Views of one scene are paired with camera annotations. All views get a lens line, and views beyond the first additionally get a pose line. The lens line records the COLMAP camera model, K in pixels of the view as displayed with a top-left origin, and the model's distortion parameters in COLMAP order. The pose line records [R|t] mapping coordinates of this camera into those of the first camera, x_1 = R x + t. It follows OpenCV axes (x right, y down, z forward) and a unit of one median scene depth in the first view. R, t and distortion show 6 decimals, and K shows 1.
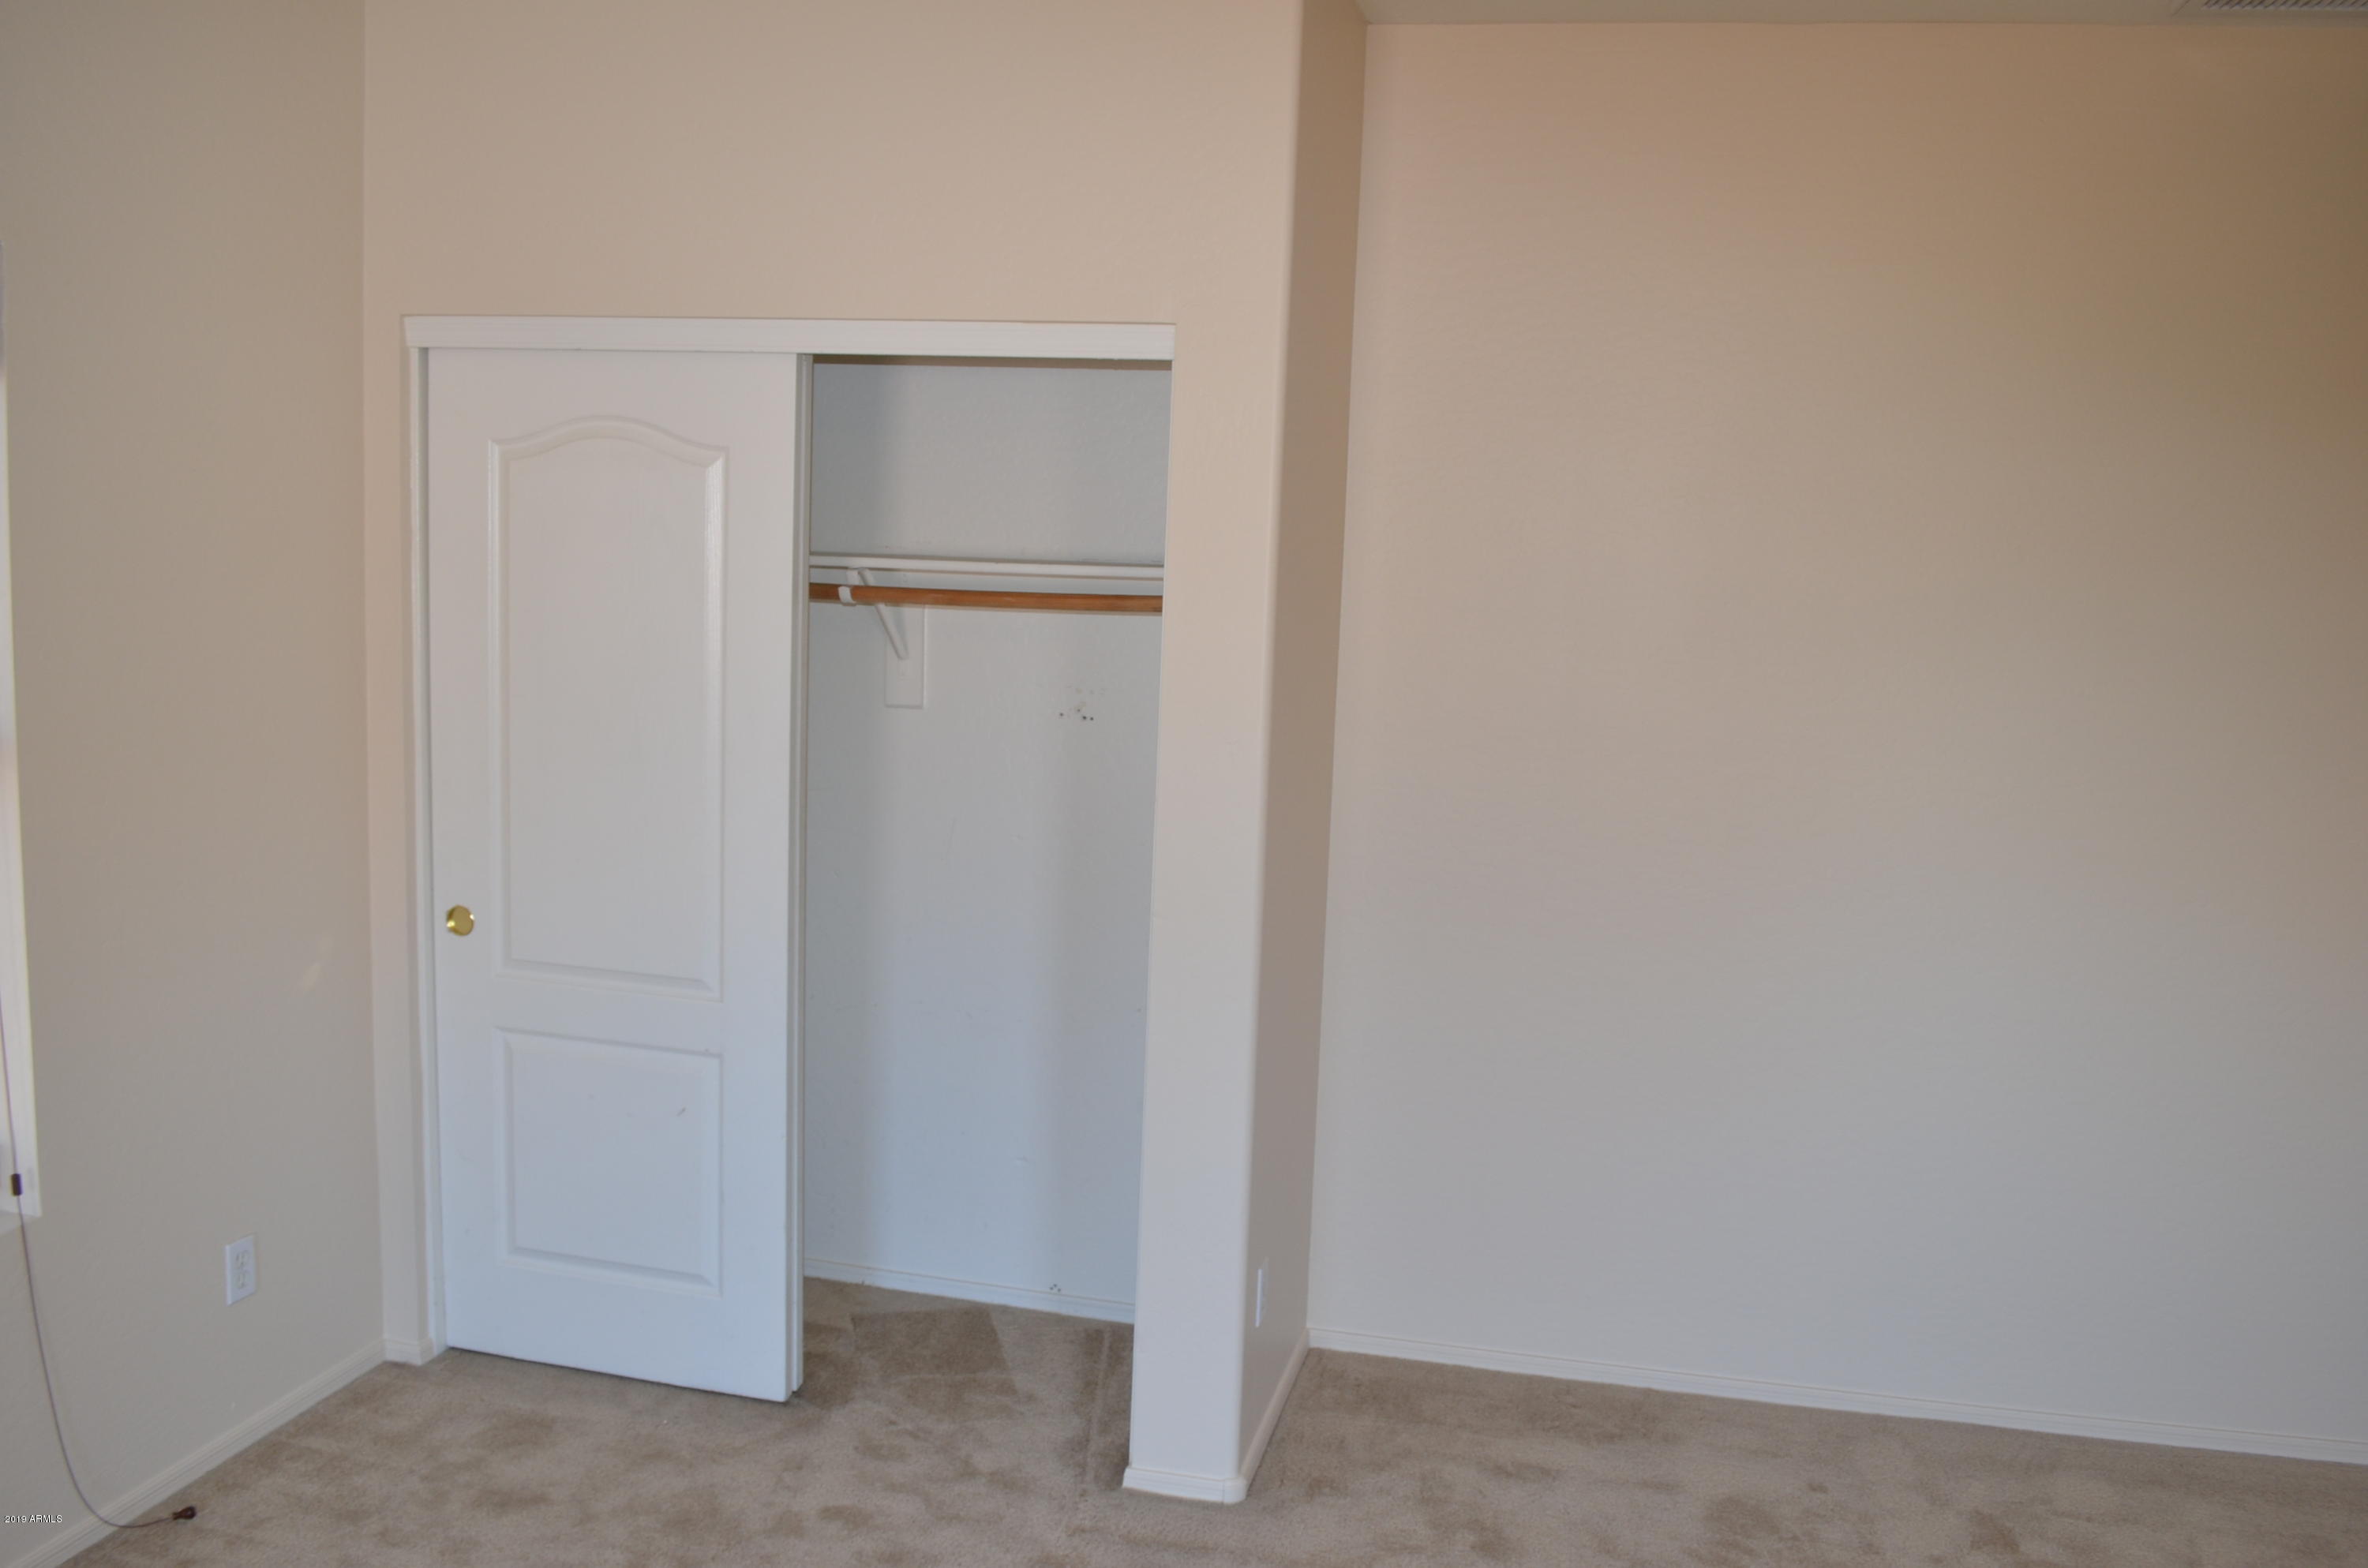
lens RADIAL K [[1903.1, 0, 1184.0], [0, 1903.1, 784.0], [0, 0, 1]] dist [-0.110267, 0.075385]
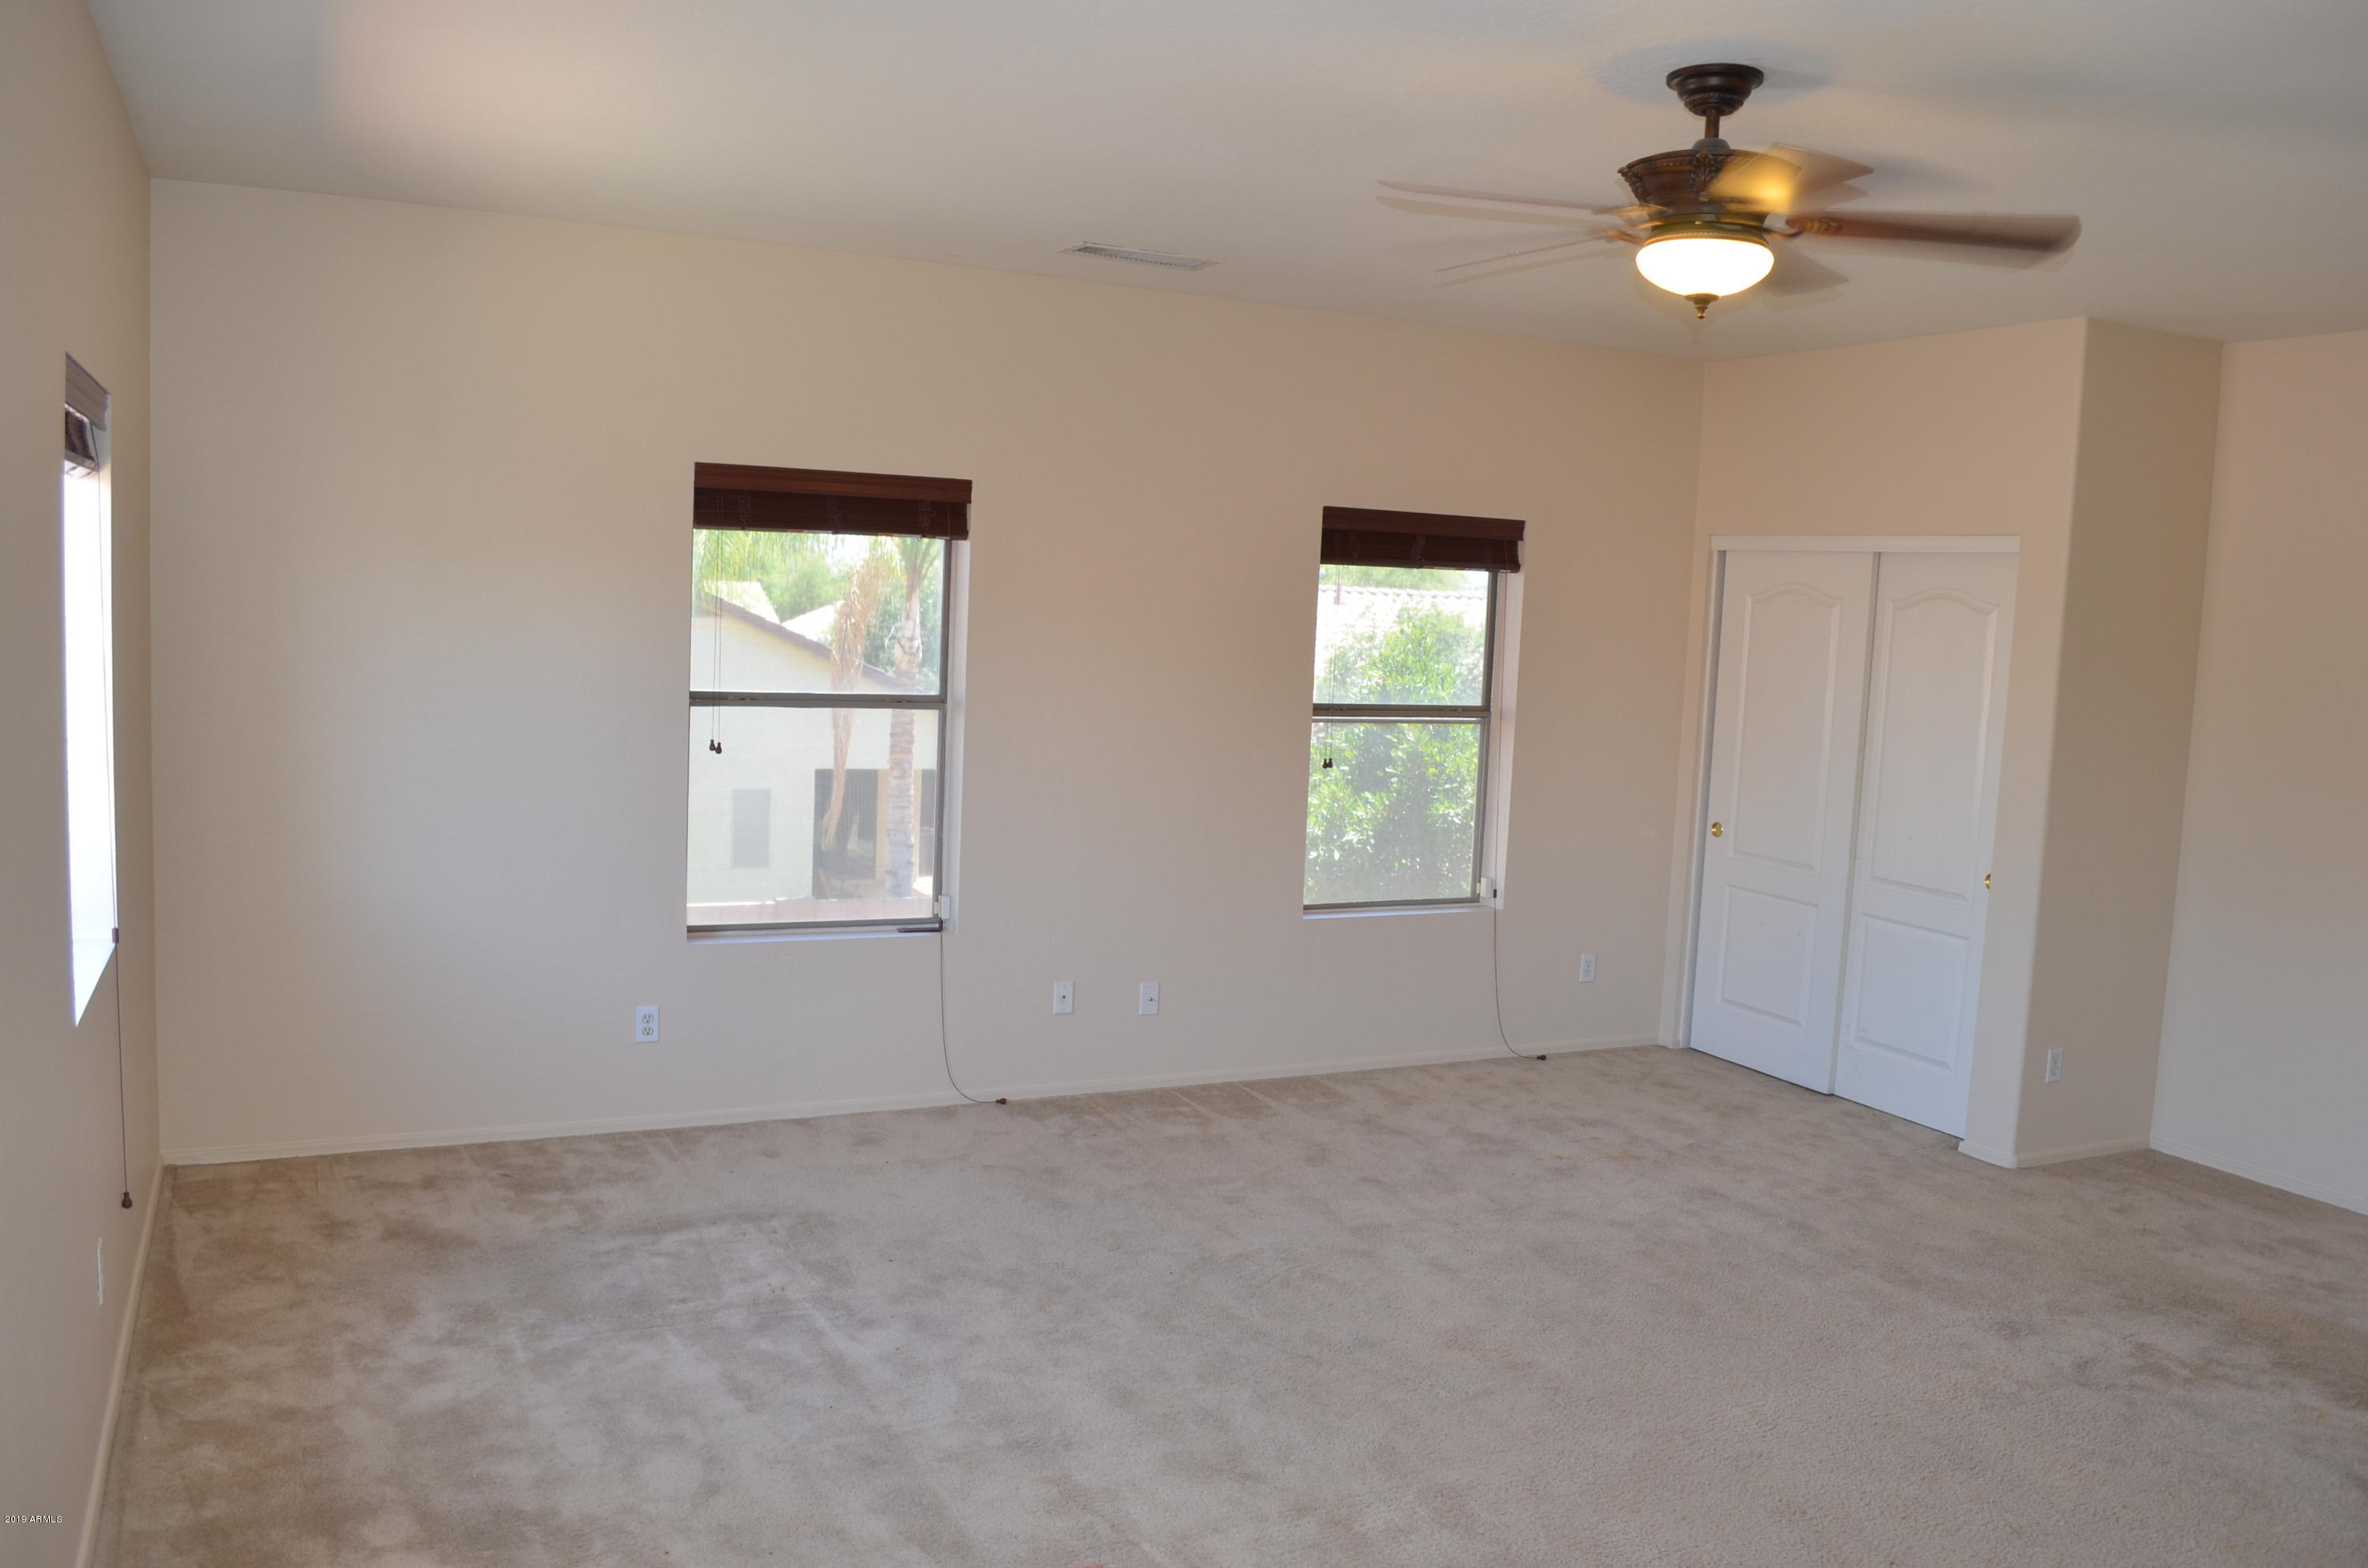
lens RADIAL K [[1856.0, 0, 1207.6], [0, 1856.0, 801.6], [0, 0, 1]] dist [-0.085367, 0.012877]
pose [[0.640987, 0.073832, -0.763993, 0.832453], [-0.124921, 0.992127, -0.008929, 0.138172], [0.757318, 0.101162, 0.645163, -0.749613]]
